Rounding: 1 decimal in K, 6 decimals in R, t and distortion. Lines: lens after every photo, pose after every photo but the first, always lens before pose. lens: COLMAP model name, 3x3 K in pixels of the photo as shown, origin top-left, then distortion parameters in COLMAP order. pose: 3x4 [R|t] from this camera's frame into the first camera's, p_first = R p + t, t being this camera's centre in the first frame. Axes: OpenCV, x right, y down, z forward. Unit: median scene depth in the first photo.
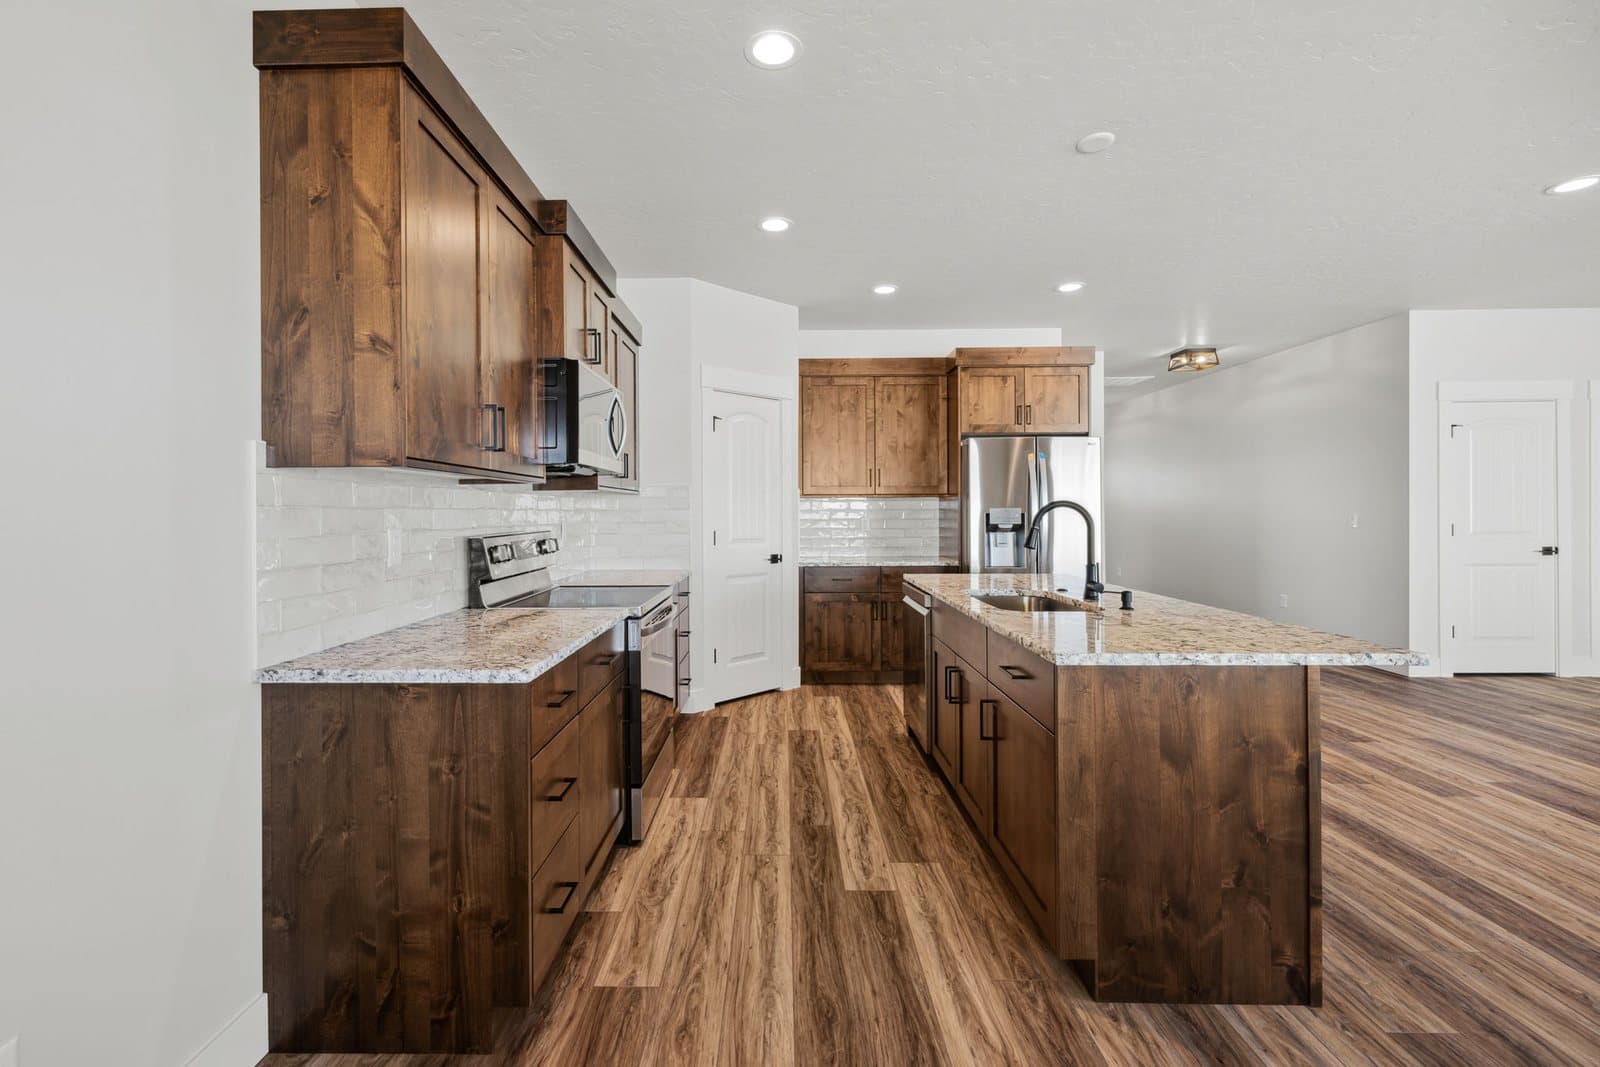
lens RADIAL K [[678.0, 0, 816.7], [0, 678.0, 518.4], [0, 0, 1]] dist [-0.000189, -0.000130]
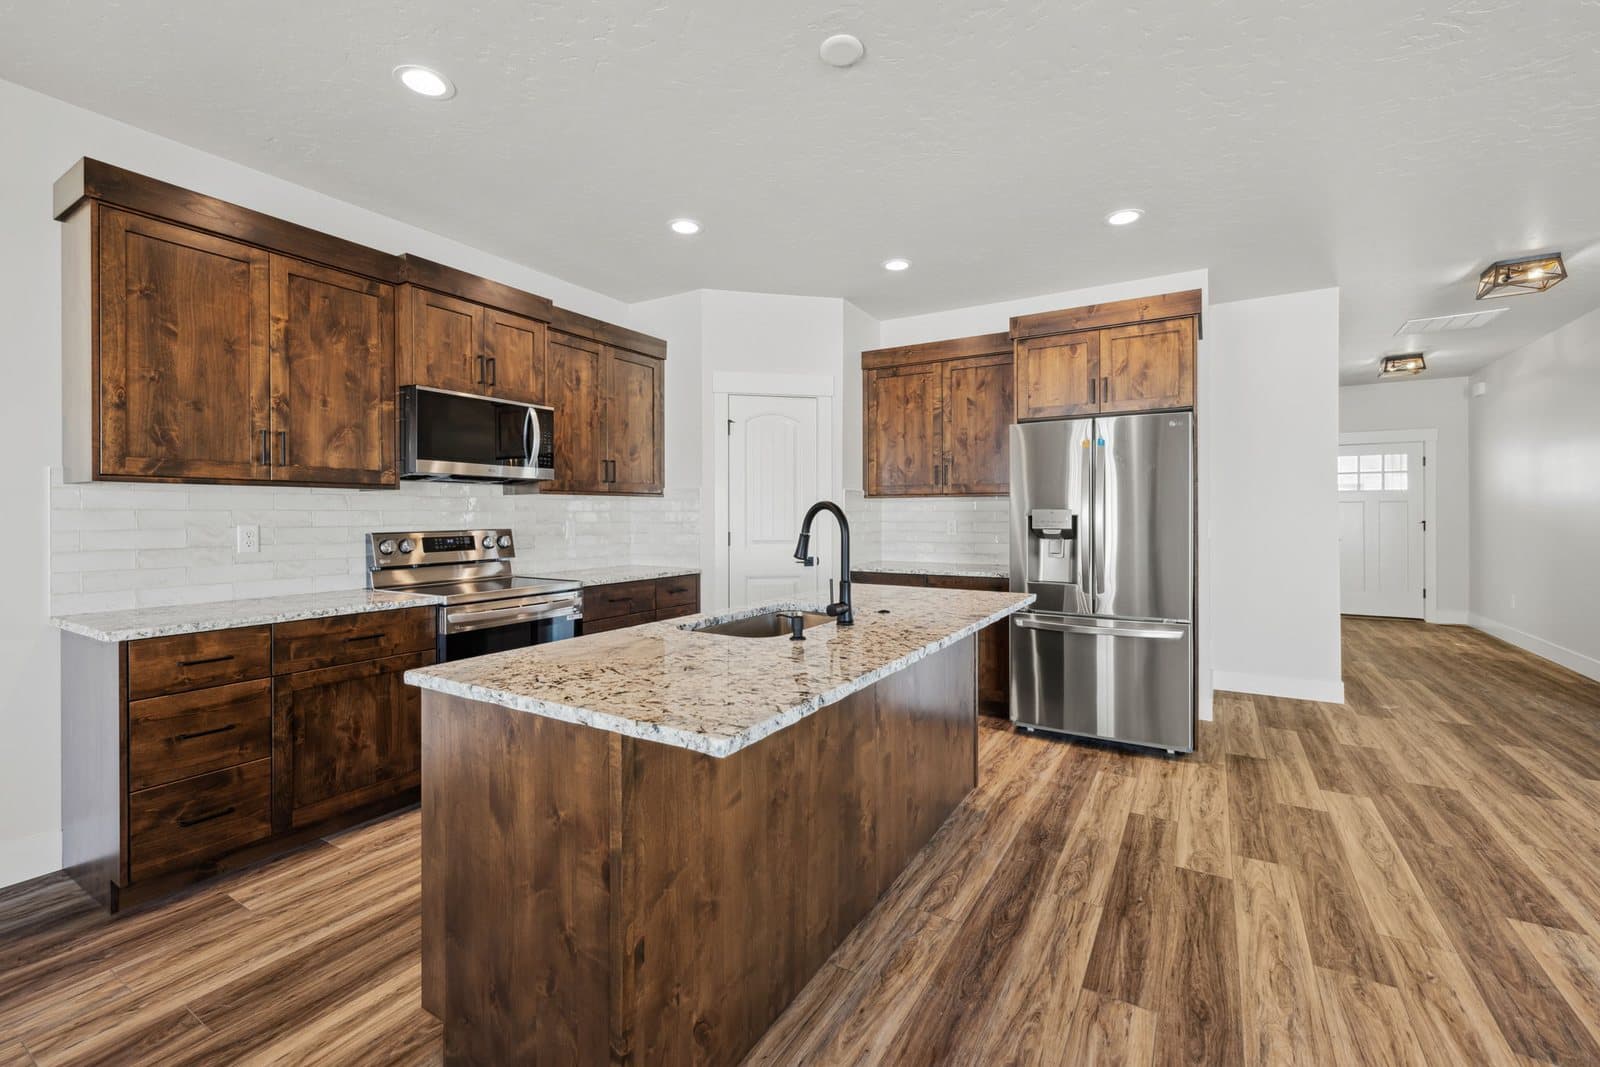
lens RADIAL K [[678.0, 0, 807.6], [0, 678.0, 520.3], [0, 0, 1]] dist [-0.000189, -0.000130]
pose [[0.866432, 0.007870, -0.499233, 0.412097], [-0.006853, 0.999969, 0.003872, -0.003453], [0.499248, 0.000067, 0.866459, 0.154223]]
